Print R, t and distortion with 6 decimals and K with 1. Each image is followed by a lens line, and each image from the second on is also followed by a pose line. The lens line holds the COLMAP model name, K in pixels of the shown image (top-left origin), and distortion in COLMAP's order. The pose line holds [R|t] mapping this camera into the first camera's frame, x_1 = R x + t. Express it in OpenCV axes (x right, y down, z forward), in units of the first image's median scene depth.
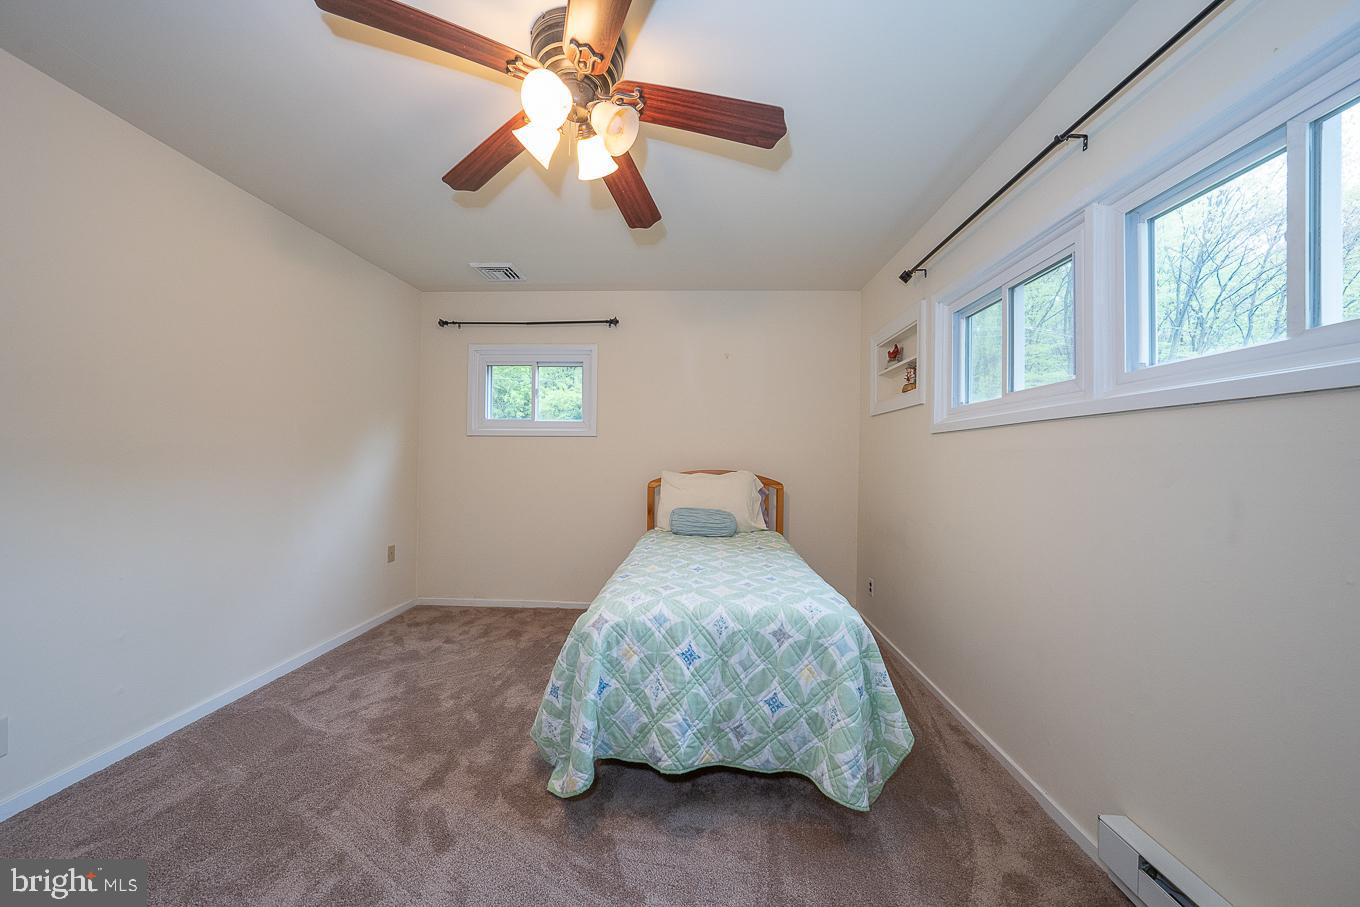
lens RADIAL K [[474.2, 0, 684.8], [0, 474.2, 447.2], [0, 0, 1]] dist [-0.027191, 0.006263]
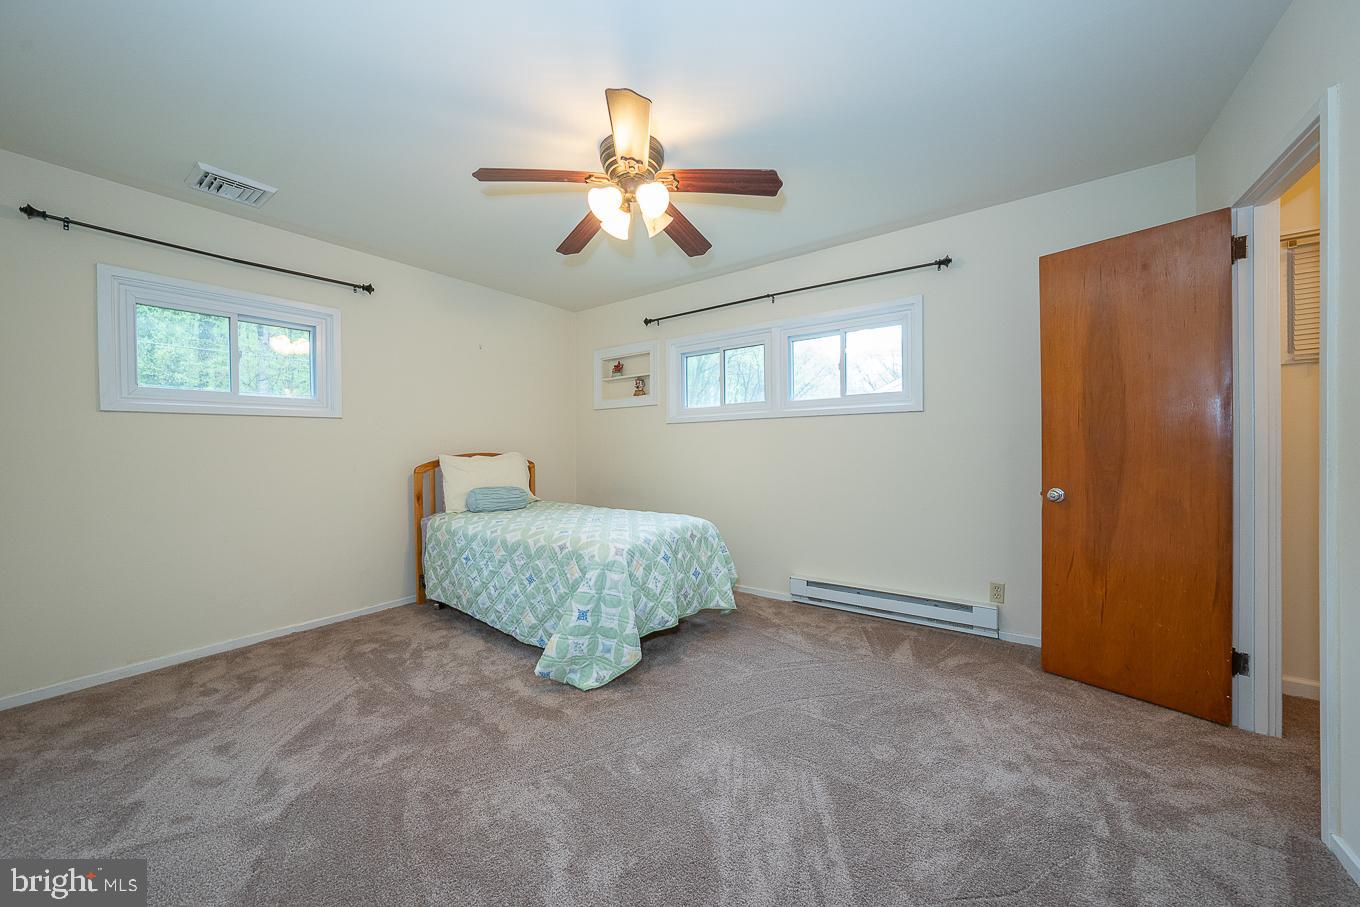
lens RADIAL K [[474.2, 0, 684.8], [0, 474.2, 447.2], [0, 0, 1]] dist [-0.027191, 0.006263]
pose [[0.550570, -0.018368, 0.834587, -1.288841], [0.000524, 0.999765, 0.021658, 0.026846], [-0.834789, -0.011486, 0.550450, 0.054558]]
